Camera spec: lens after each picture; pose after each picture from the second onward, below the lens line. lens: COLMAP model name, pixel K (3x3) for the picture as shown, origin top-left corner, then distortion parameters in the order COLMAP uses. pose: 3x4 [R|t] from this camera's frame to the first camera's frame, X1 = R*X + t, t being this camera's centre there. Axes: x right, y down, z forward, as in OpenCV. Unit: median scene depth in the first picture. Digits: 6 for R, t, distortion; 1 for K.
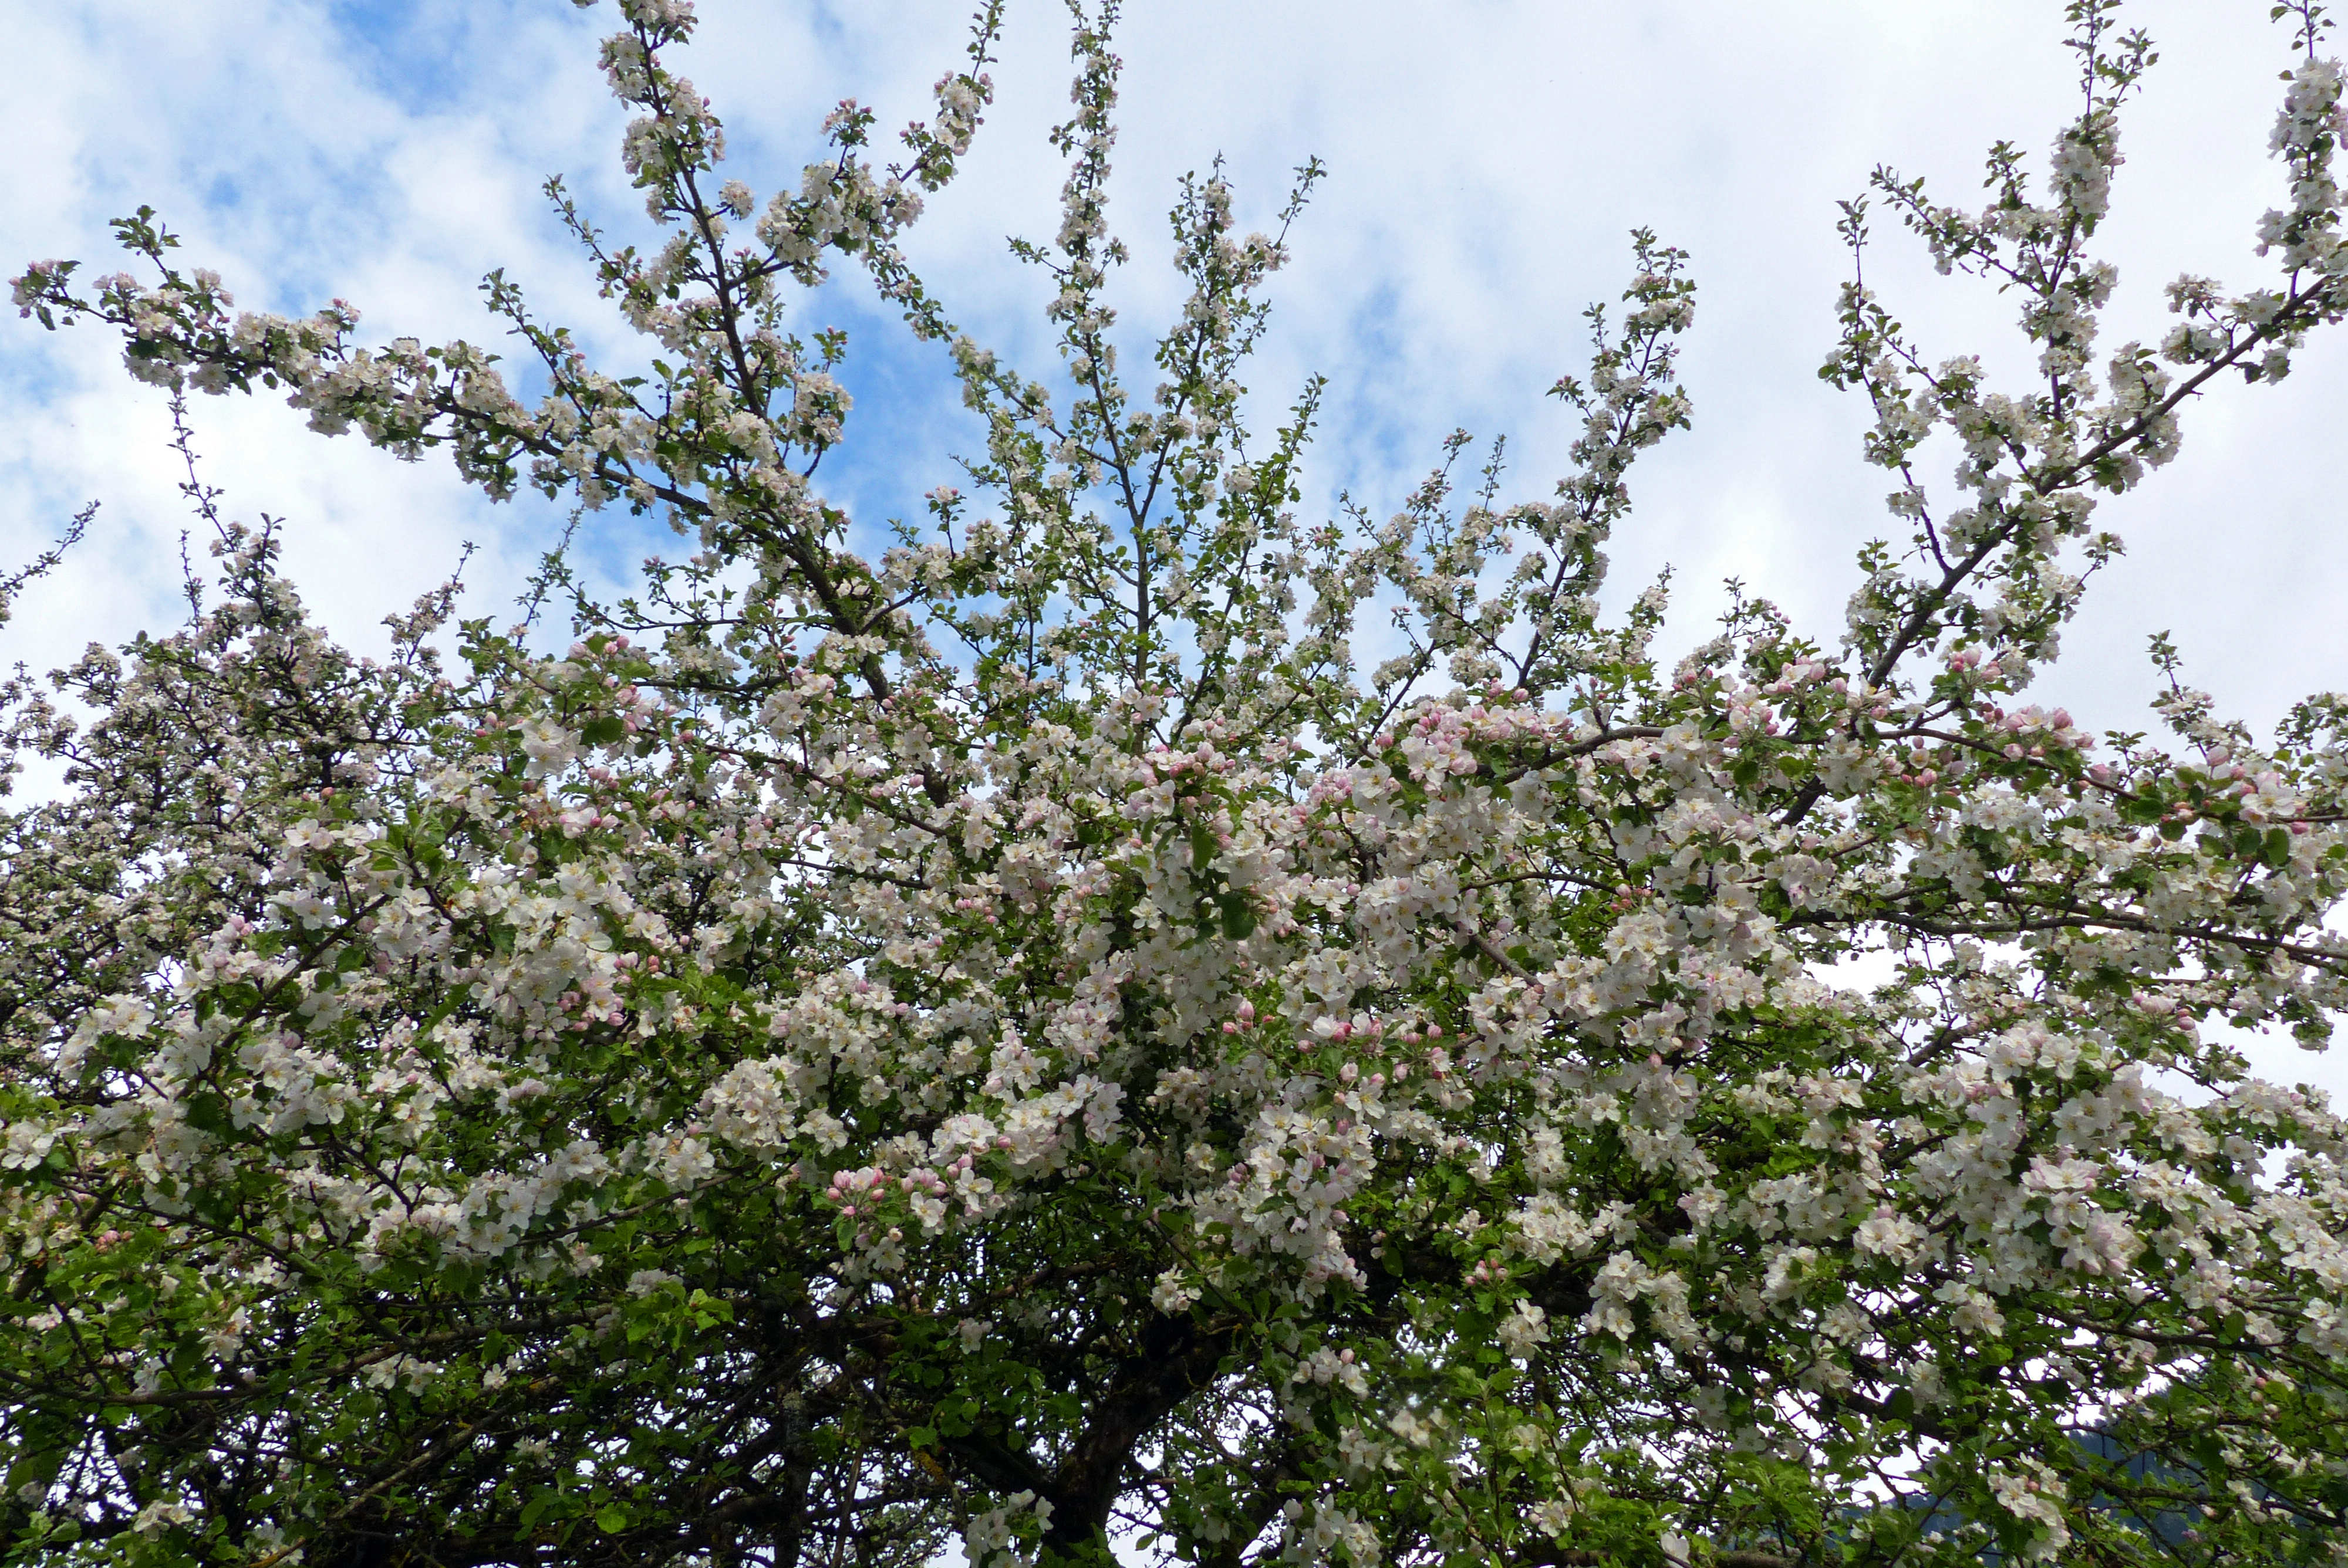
lens RADIAL K [[1695.0, 0, 1174.0], [0, 1695.0, 784.0], [0, 0, 1]] dist [-0.058225, 0.040015]
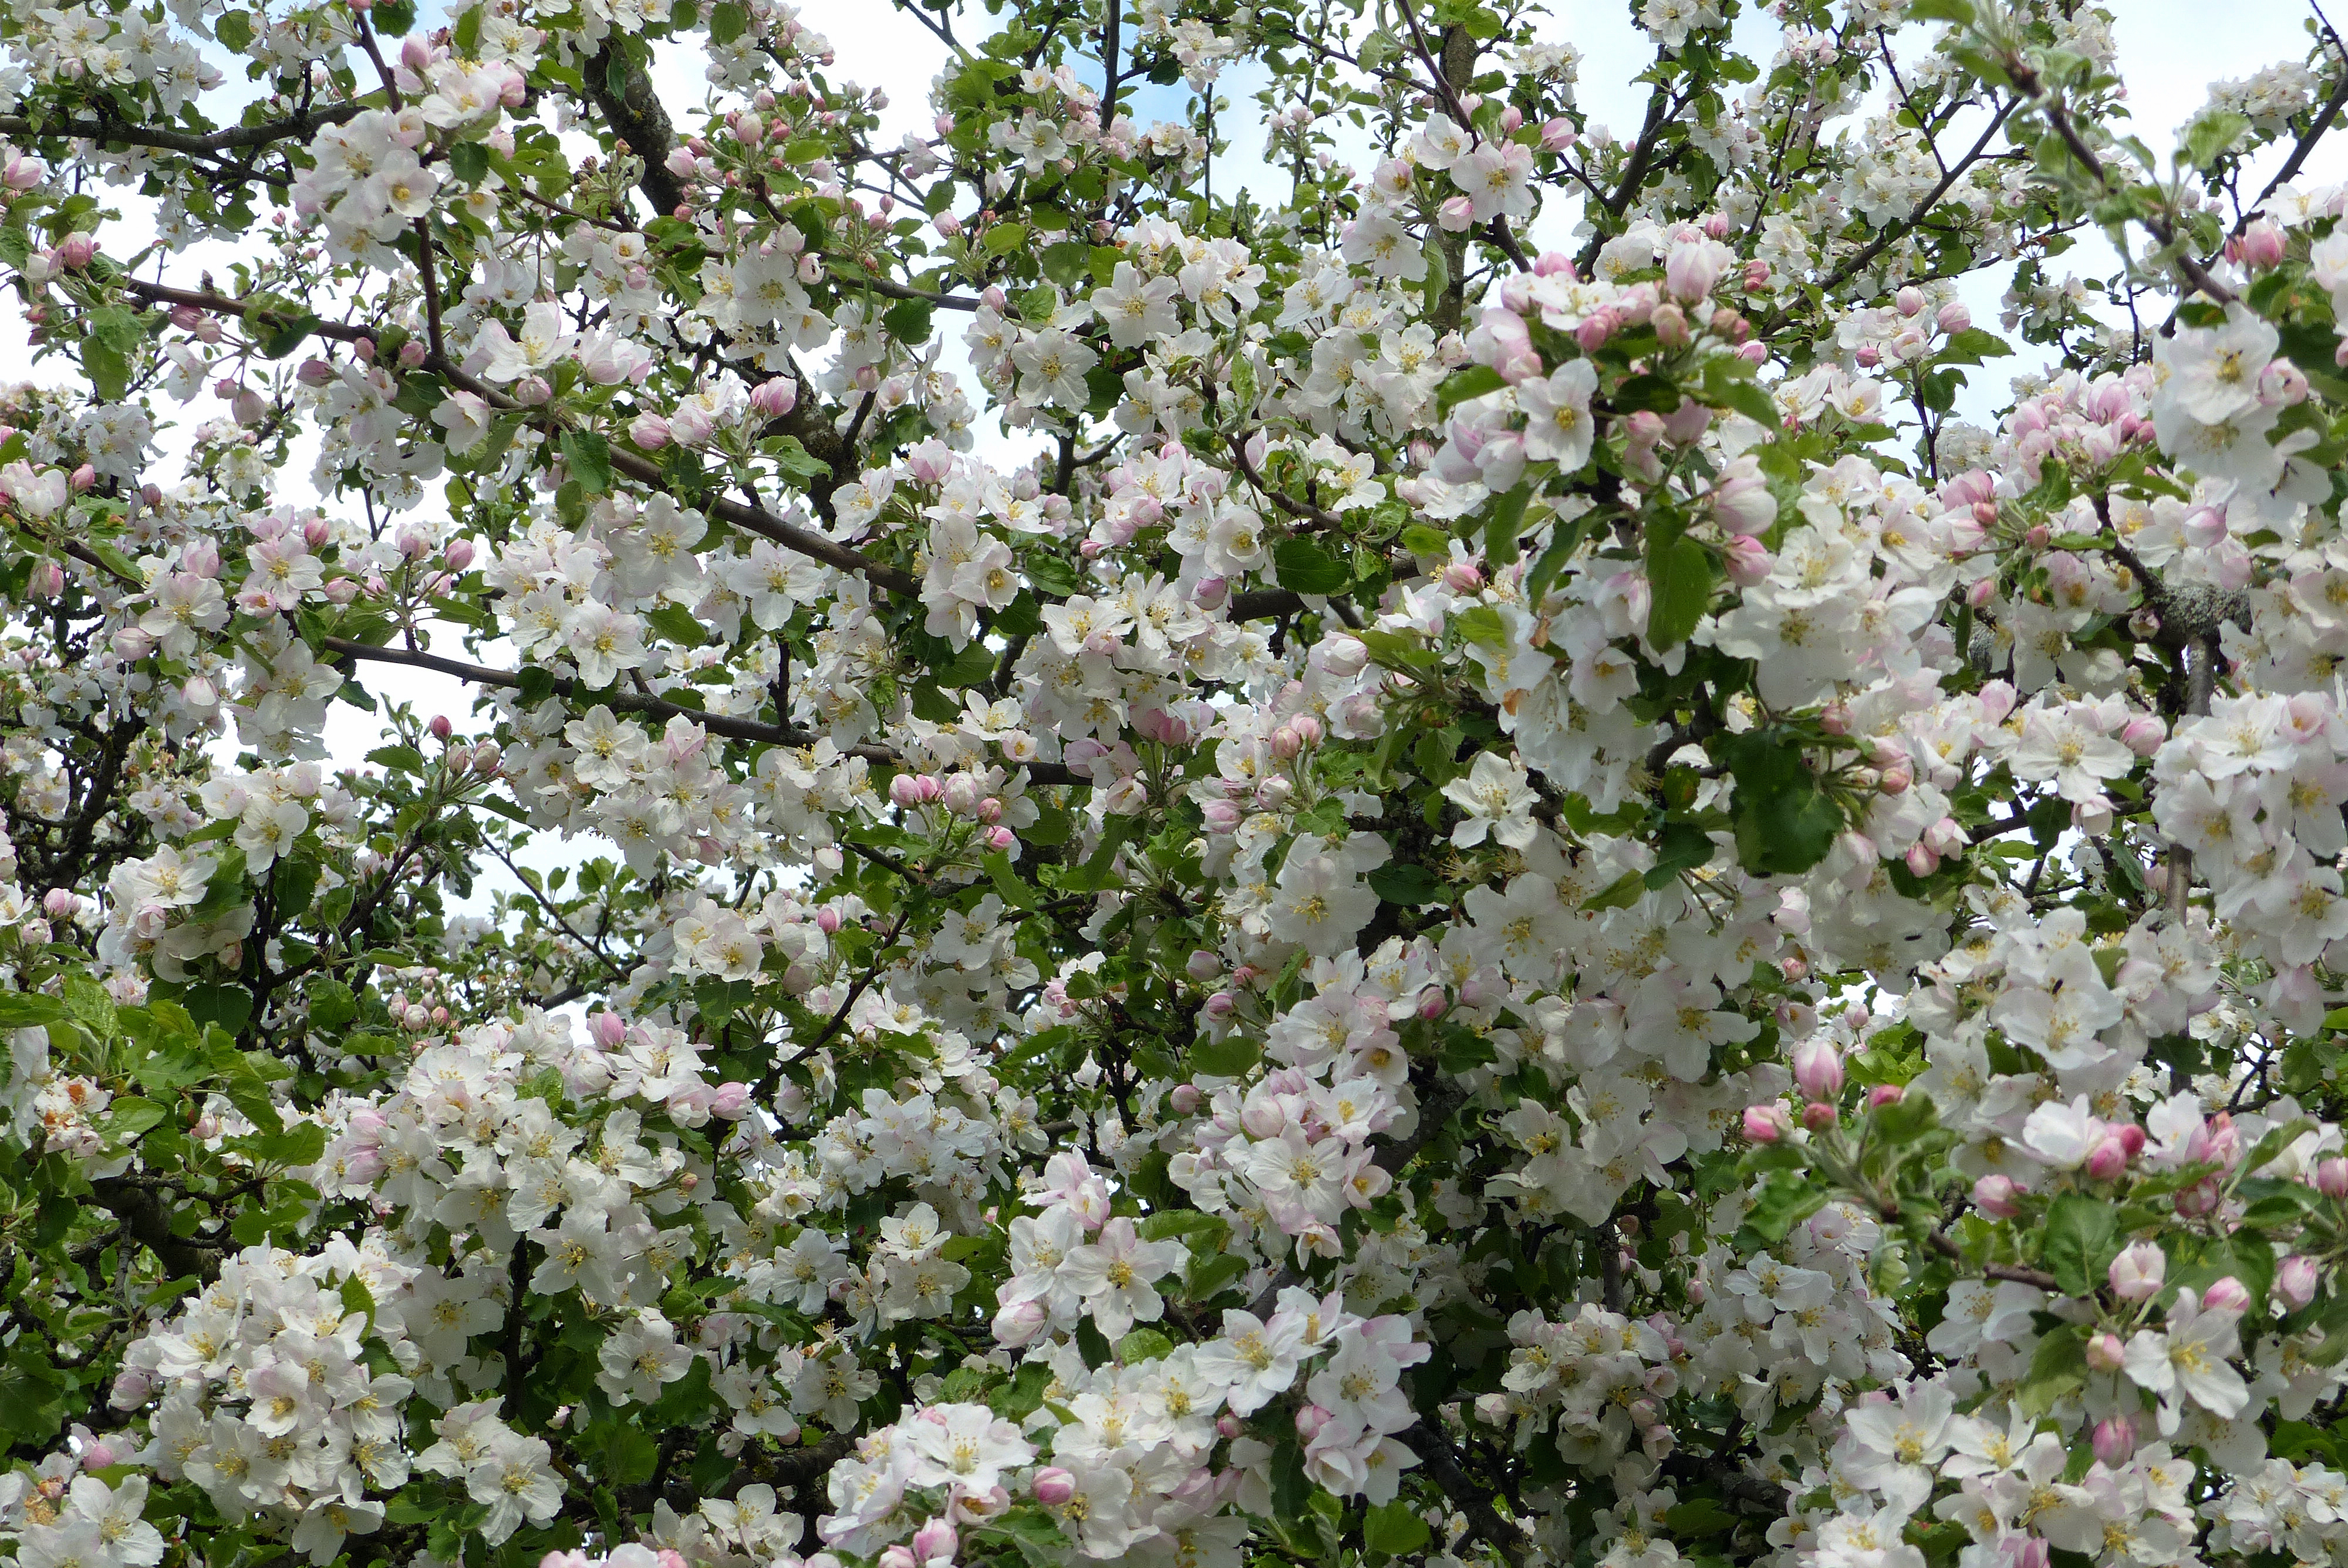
lens RADIAL K [[5291.1, 0, 1174.0], [0, 5291.1, 784.0], [0, 0, 1]] dist [-0.042937, -0.295567]
pose [[0.997677, 0.008916, -0.067535, -0.006134], [-0.005359, 0.998598, 0.052666, 0.014302], [0.067910, -0.052182, 0.996326, -0.000747]]
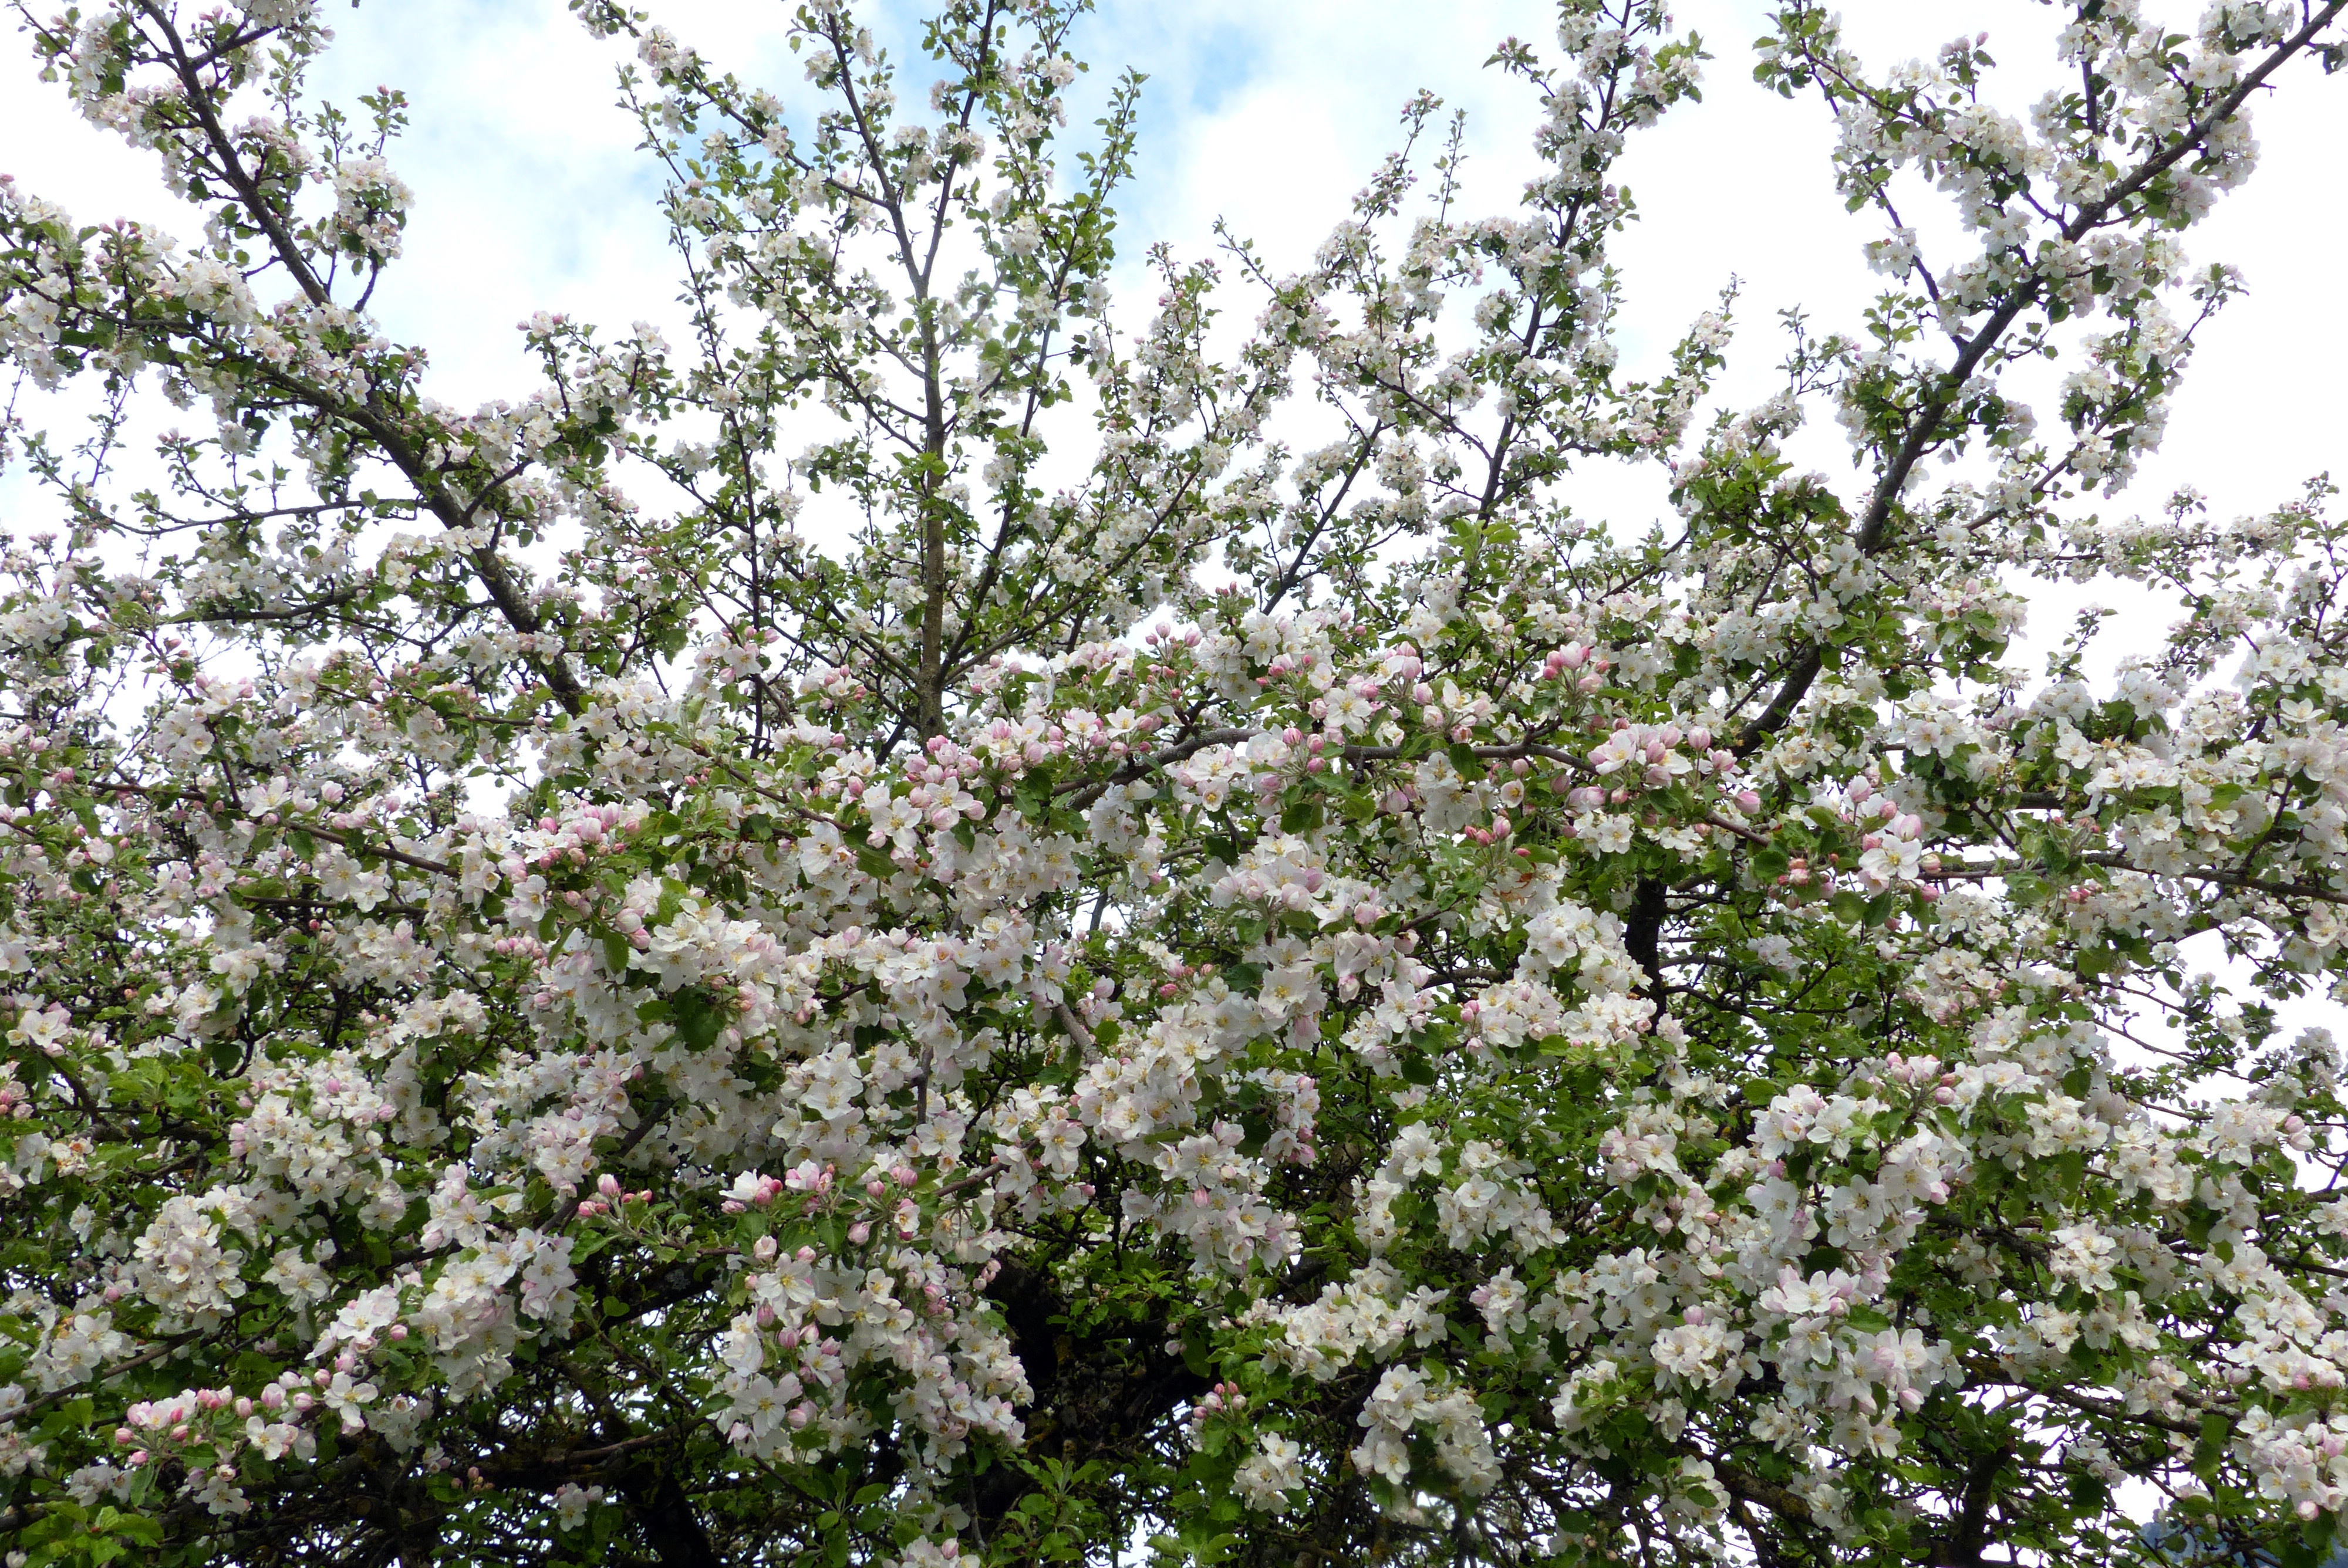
lens RADIAL K [[2502.8, 0, 1174.1], [0, 2502.8, 811.1], [0, 0, 1]] dist [-0.071675, 0.022456]
pose [[0.997520, -0.059203, -0.038063, 0.187139], [0.063000, 0.992173, 0.107810, -0.076658], [0.031383, -0.109941, 0.993443, -0.062645]]
